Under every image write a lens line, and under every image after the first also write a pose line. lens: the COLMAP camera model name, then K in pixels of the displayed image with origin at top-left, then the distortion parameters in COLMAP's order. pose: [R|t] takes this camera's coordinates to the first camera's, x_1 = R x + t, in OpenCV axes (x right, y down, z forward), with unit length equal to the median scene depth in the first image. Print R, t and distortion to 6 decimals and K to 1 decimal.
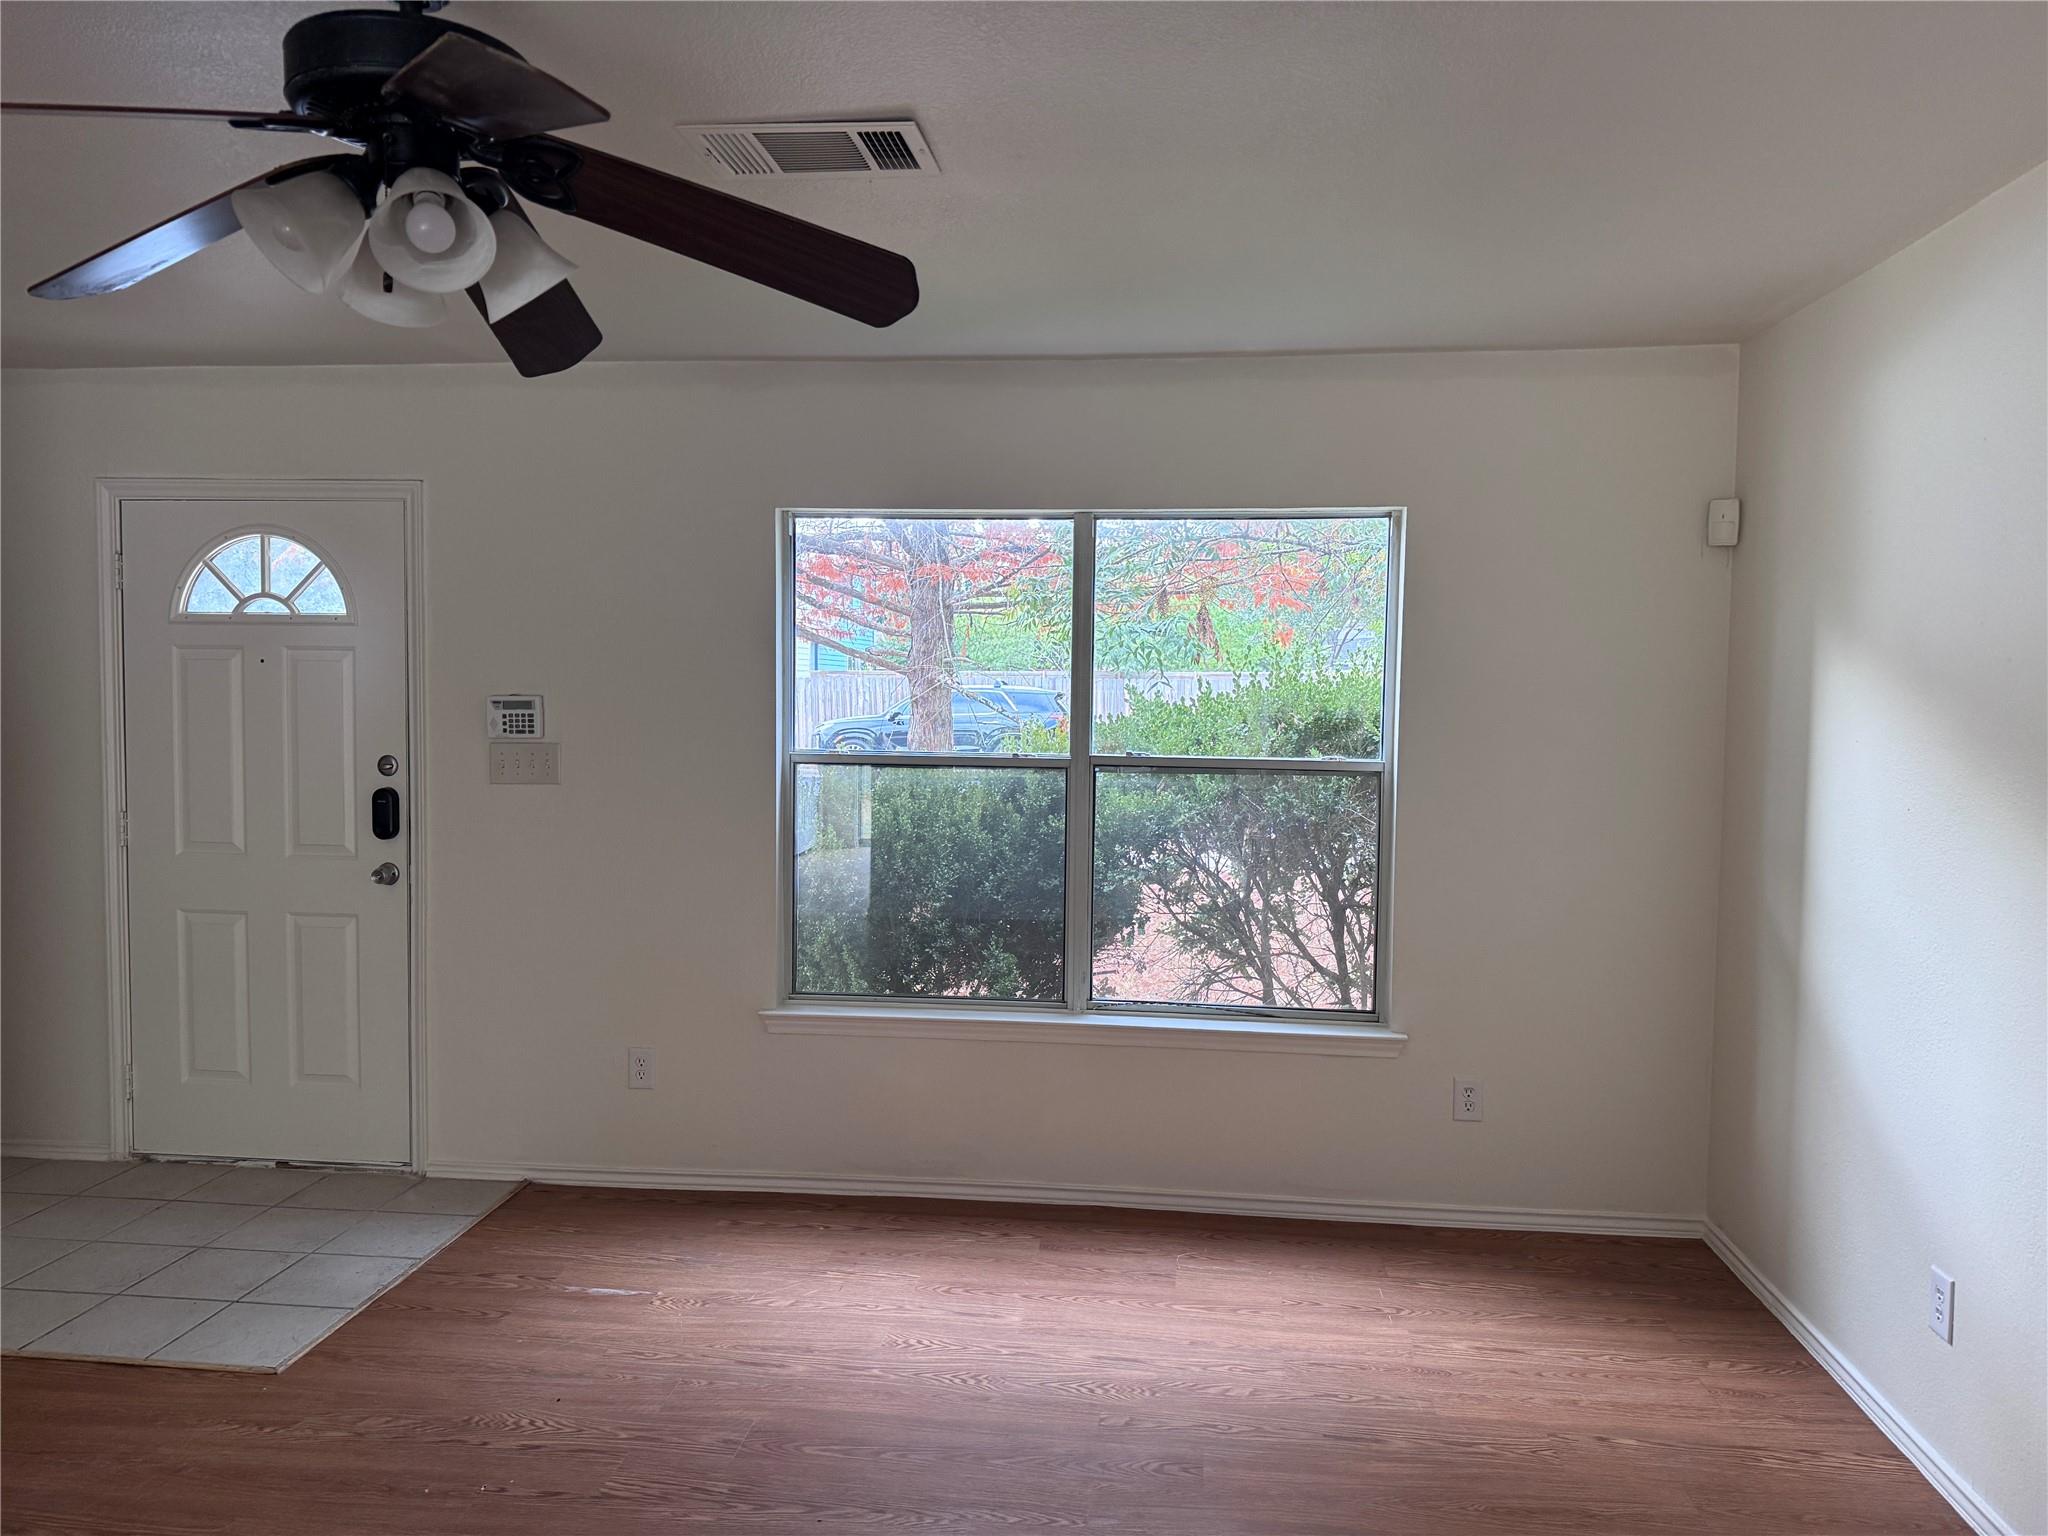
lens RADIAL K [[1445.0, 0, 1025.5], [0, 1445.0, 763.4], [0, 0, 1]] dist [0.025299, -0.032173]
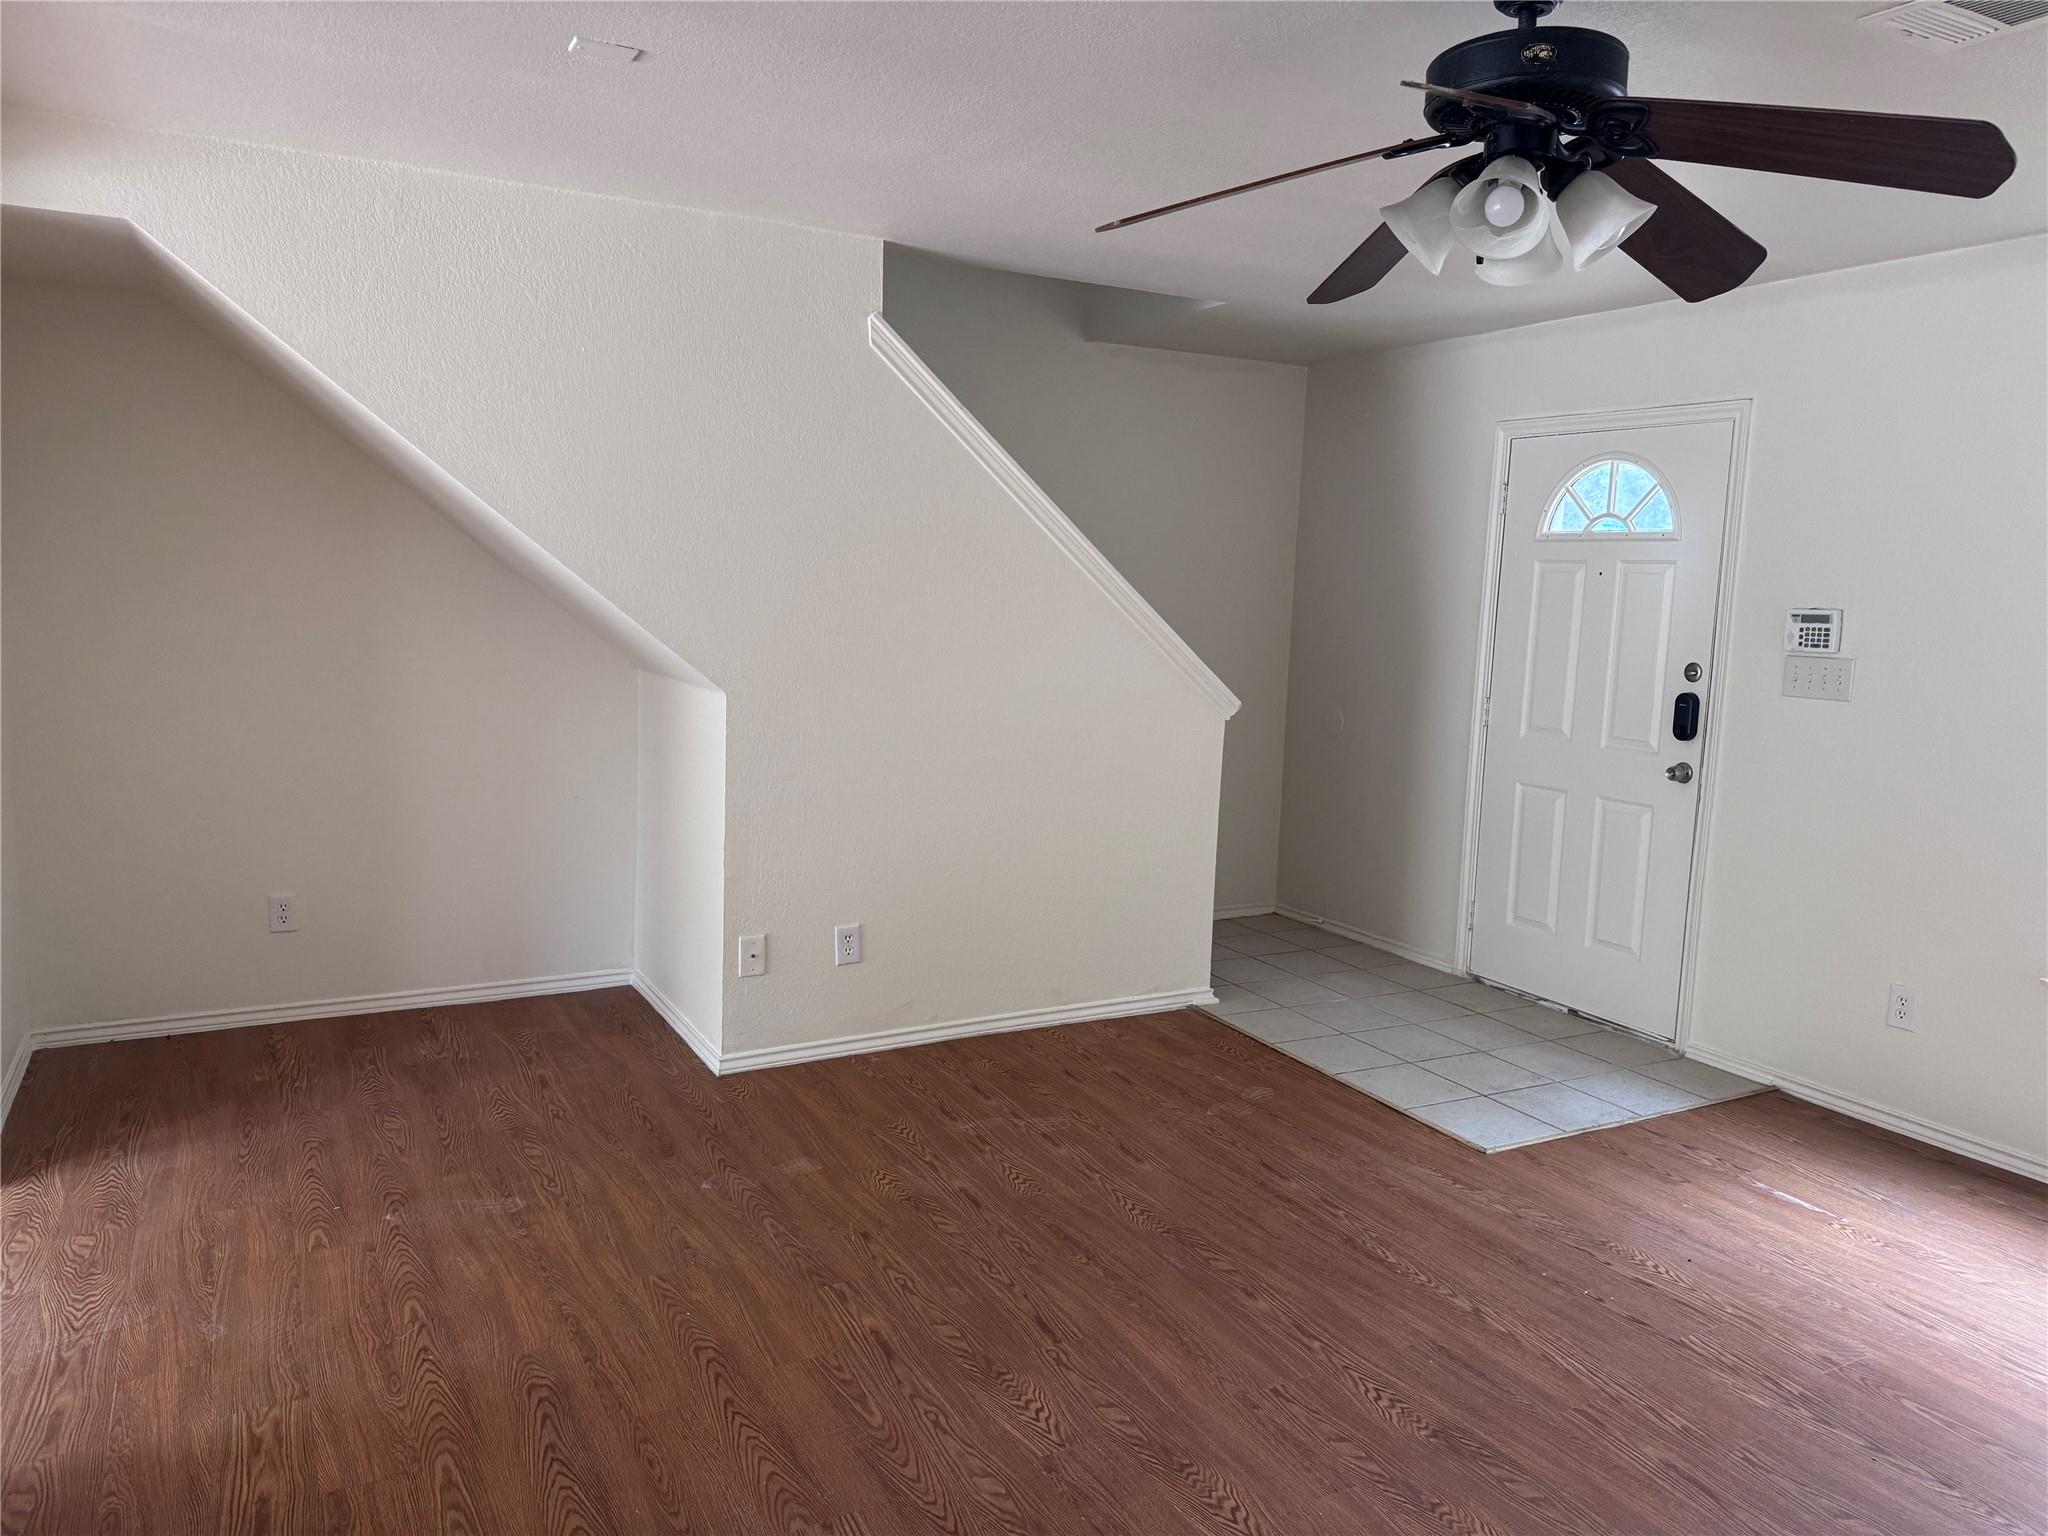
lens RADIAL K [[1436.4, 0, 1023.6], [0, 1436.4, 770.1], [0, 0, 1]] dist [0.002846, -0.011489]
pose [[0.560611, 0.116843, -0.819795, 0.175455], [-0.069072, 0.993143, 0.094315, 0.007917], [0.825194, 0.003751, 0.564837, -0.008846]]
